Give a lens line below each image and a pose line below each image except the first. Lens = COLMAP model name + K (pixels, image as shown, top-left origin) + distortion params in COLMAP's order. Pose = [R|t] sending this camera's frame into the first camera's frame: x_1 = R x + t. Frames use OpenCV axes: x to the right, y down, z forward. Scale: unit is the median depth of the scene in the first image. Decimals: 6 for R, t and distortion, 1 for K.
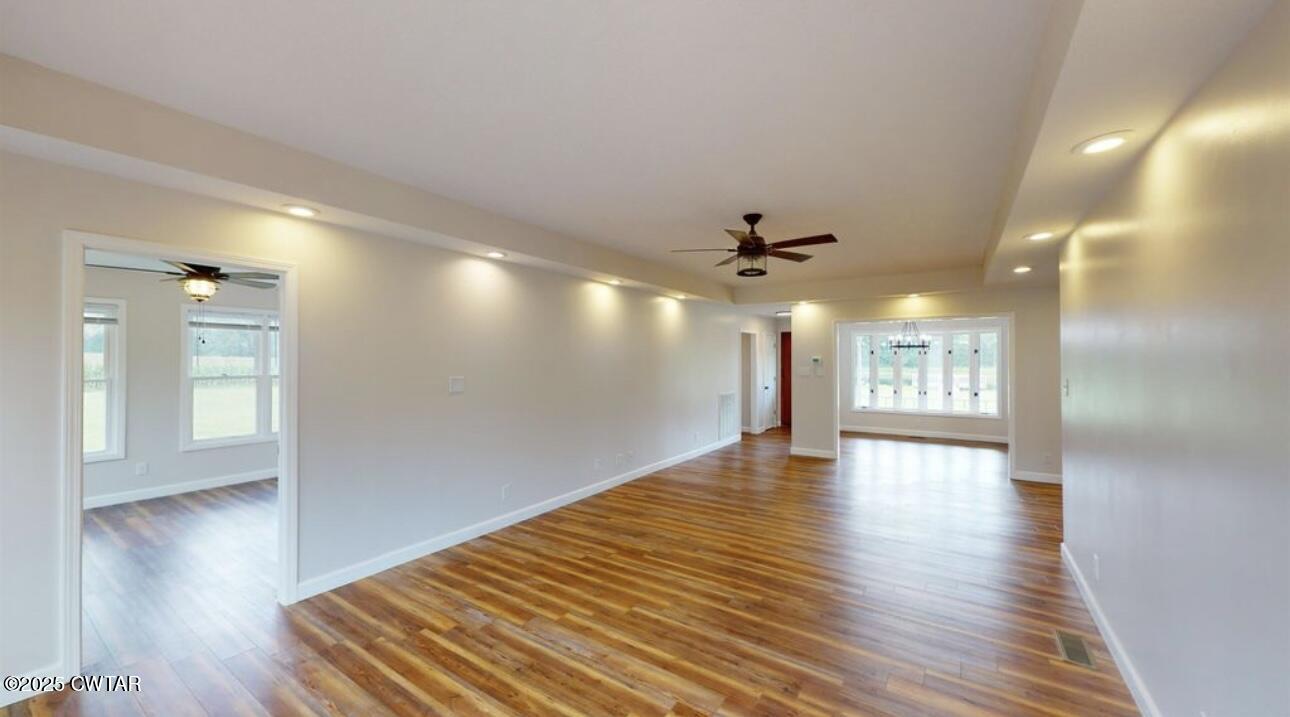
lens RADIAL K [[469.8, 0, 645.0], [0, 469.8, 358.5], [0, 0, 1]] dist [-0.000079, 0.000103]
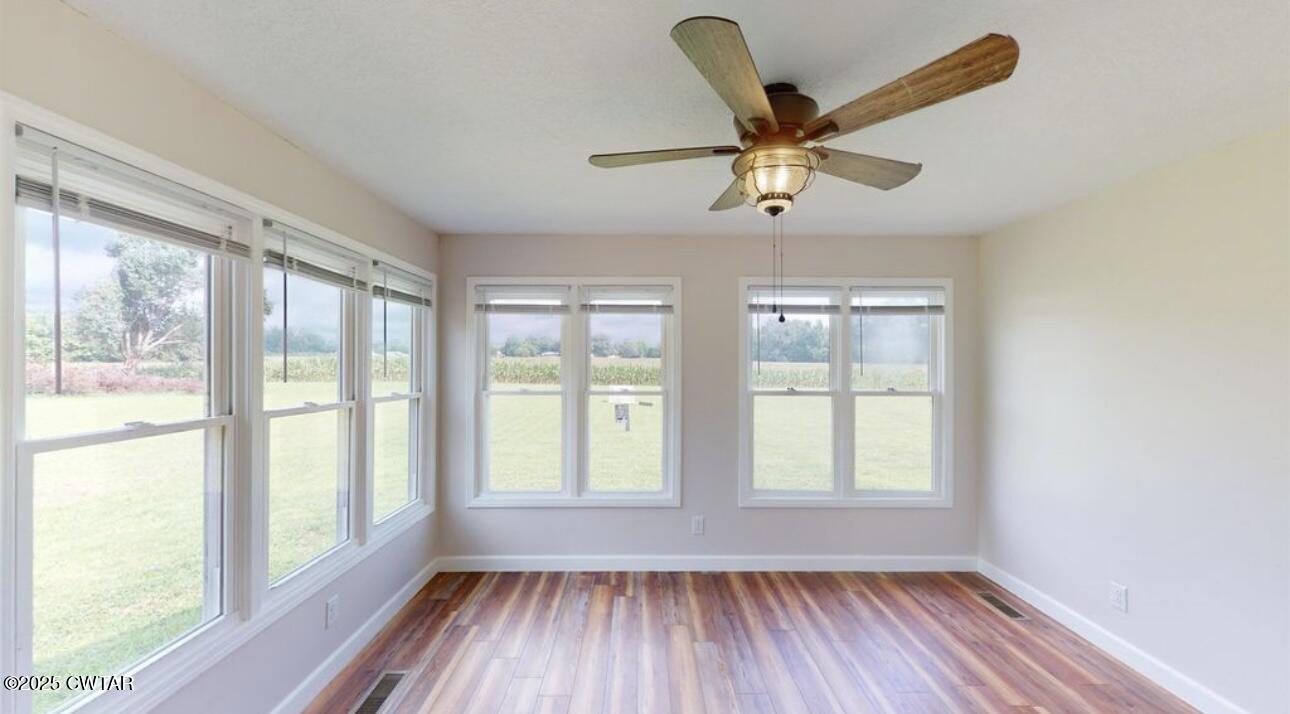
lens RADIAL K [[472.7, 0, 645.0], [0, 472.7, 357.0], [0, 0, 1]] dist [-0.000522, -0.000053]
pose [[0.558820, -0.007565, -0.829254, -0.524745], [-0.000772, 0.999953, -0.009642, -0.001211], [0.829288, 0.006028, 0.558788, 0.532829]]
